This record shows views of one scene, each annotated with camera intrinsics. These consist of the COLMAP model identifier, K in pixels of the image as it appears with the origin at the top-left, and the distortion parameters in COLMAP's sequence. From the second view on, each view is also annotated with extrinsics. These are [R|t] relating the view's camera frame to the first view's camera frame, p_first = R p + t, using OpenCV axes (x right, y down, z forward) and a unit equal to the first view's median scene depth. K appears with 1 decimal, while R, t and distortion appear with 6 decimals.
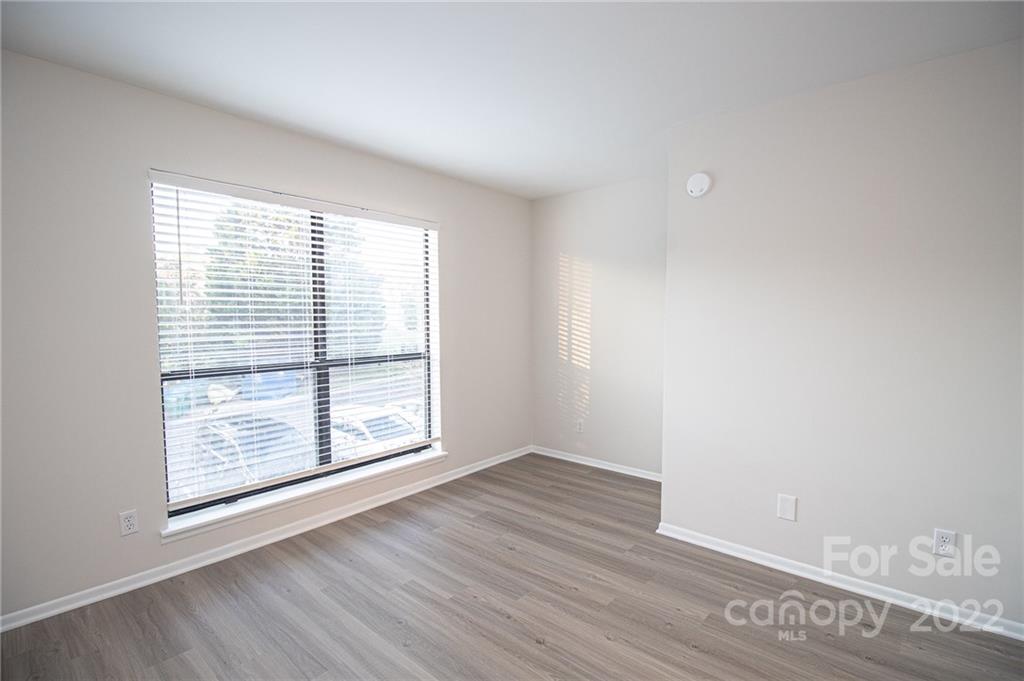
lens RADIAL K [[474.0, 0, 518.9], [0, 474.0, 348.2], [0, 0, 1]] dist [0.003233, -0.014802]
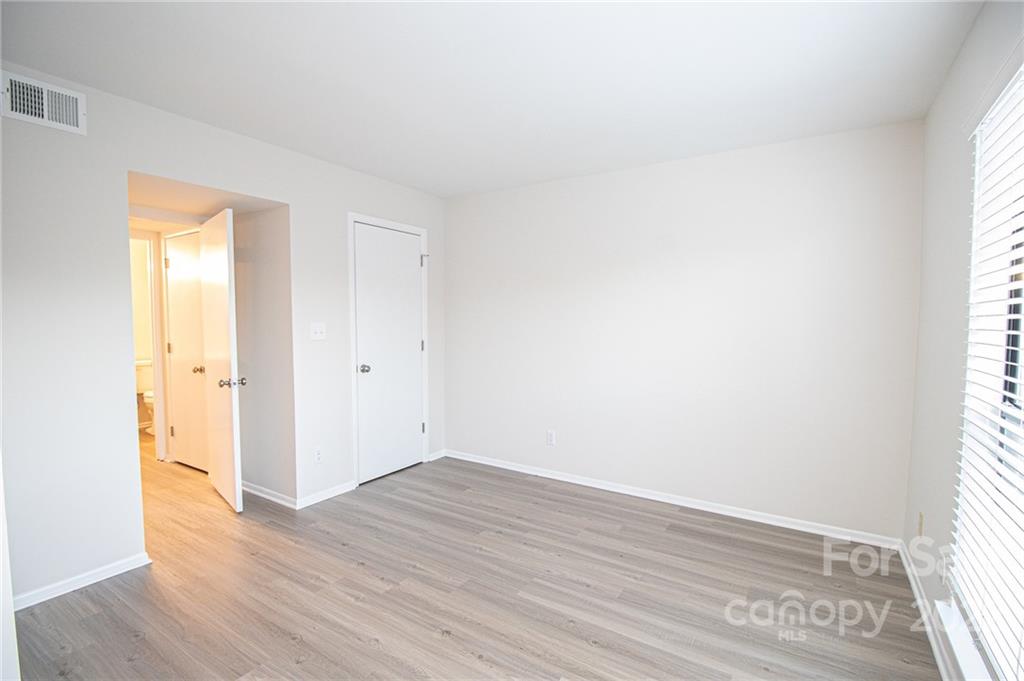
lens RADIAL K [[474.0, 0, 518.9], [0, 474.0, 348.2], [0, 0, 1]] dist [0.003233, -0.014802]
pose [[-0.989989, 0.005911, -0.141018, 0.018507], [-0.011708, 0.992241, 0.123779, -0.074736], [0.140656, 0.124191, -0.982239, 1.202743]]
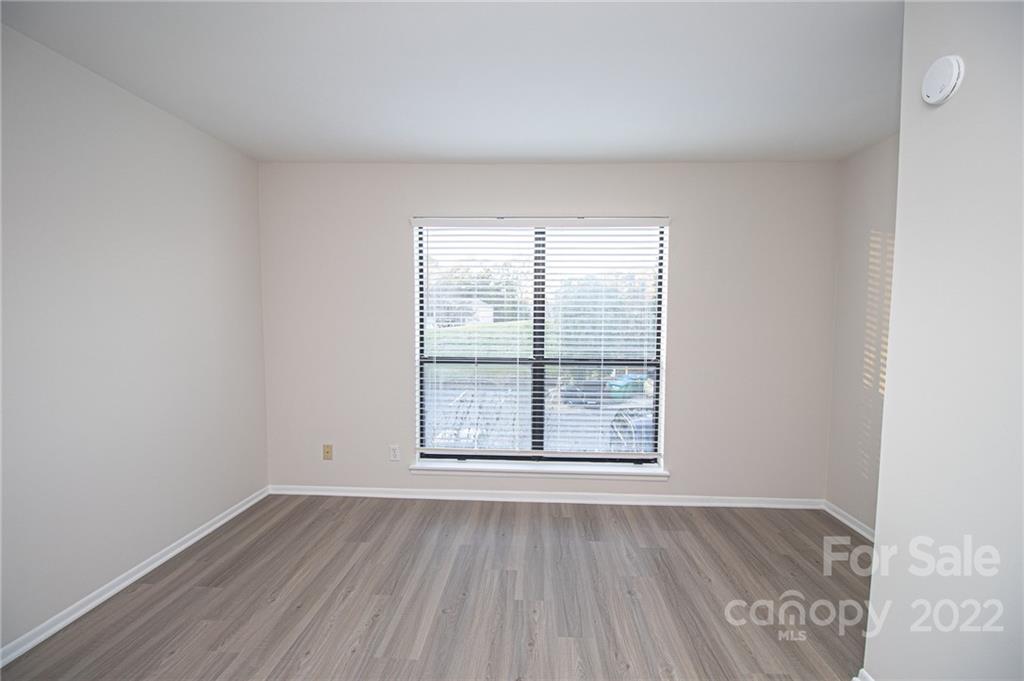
lens RADIAL K [[474.0, 0, 518.9], [0, 474.0, 348.2], [0, 0, 1]] dist [0.003233, -0.014802]
pose [[0.614418, 0.057112, -0.786911, 0.440864], [-0.064228, 0.997687, 0.022261, -0.019874], [0.786362, 0.036864, 0.616665, 0.259693]]
